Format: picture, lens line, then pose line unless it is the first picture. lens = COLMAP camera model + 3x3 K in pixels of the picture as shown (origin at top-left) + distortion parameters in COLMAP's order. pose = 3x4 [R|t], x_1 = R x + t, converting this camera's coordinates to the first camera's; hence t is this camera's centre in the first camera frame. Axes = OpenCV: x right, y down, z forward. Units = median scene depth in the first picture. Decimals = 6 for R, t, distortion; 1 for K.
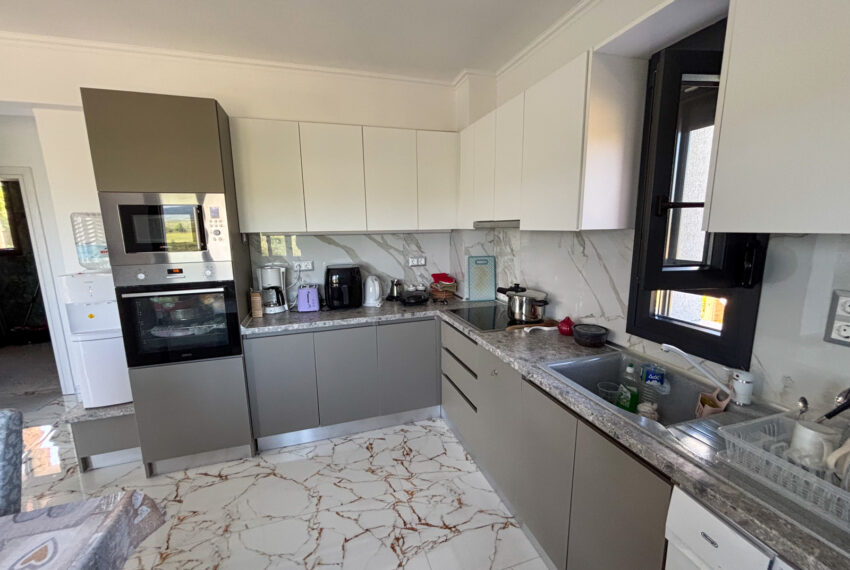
lens RADIAL K [[345.4, 0, 426.7], [0, 345.4, 285.5], [0, 0, 1]] dist [0.000769, -0.000657]
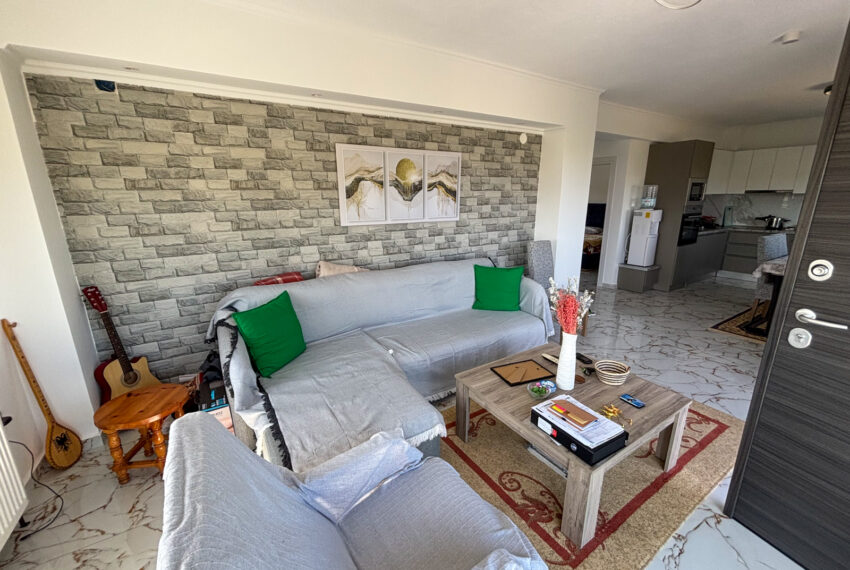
lens RADIAL K [[345.4, 0, 421.6], [0, 345.4, 284.9], [0, 0, 1]] dist [0.000769, -0.000657]
pose [[0.970958, -0.053661, 0.233154, -3.474154], [0.034204, 0.995646, 0.086708, 0.243962], [-0.236791, -0.076216, 0.968566, -1.128615]]
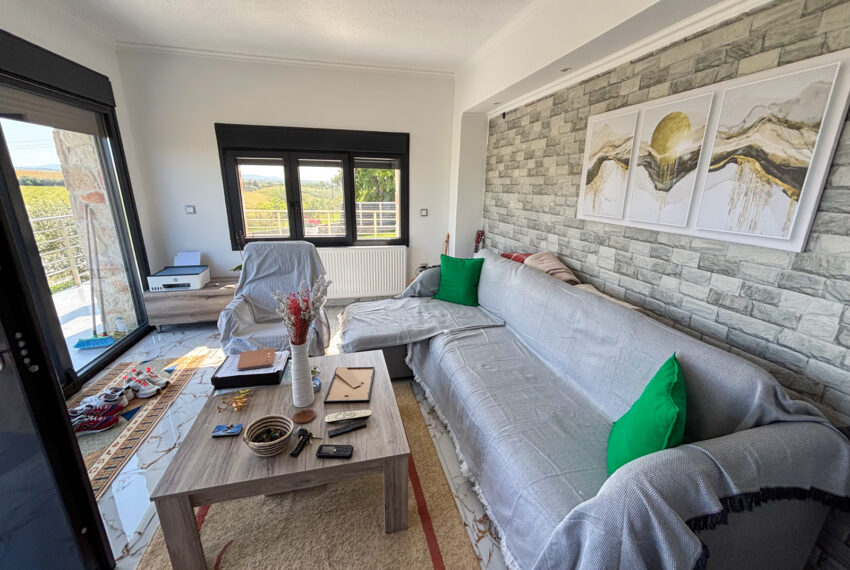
lens RADIAL K [[345.4, 0, 426.7], [0, 345.4, 283.0], [0, 0, 1]] dist [0.000769, -0.000657]
pose [[-0.065871, 0.283697, -0.956649, -2.108250], [-0.184119, 0.938813, 0.291085, 0.056091], [0.980694, 0.195311, -0.009607, -0.001028]]
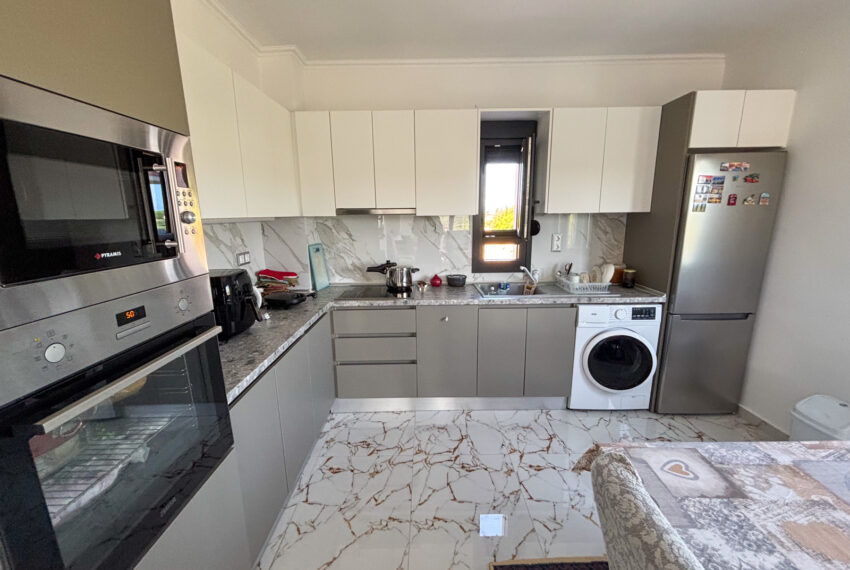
lens RADIAL K [[345.4, 0, 425.5], [0, 345.4, 283.5], [0, 0, 1]] dist [0.000769, -0.000657]
pose [[0.307395, -0.178416, 0.934706, -1.011522], [0.168780, 0.976914, 0.130966, -0.073642], [-0.936494, 0.117502, 0.330412, 0.563916]]
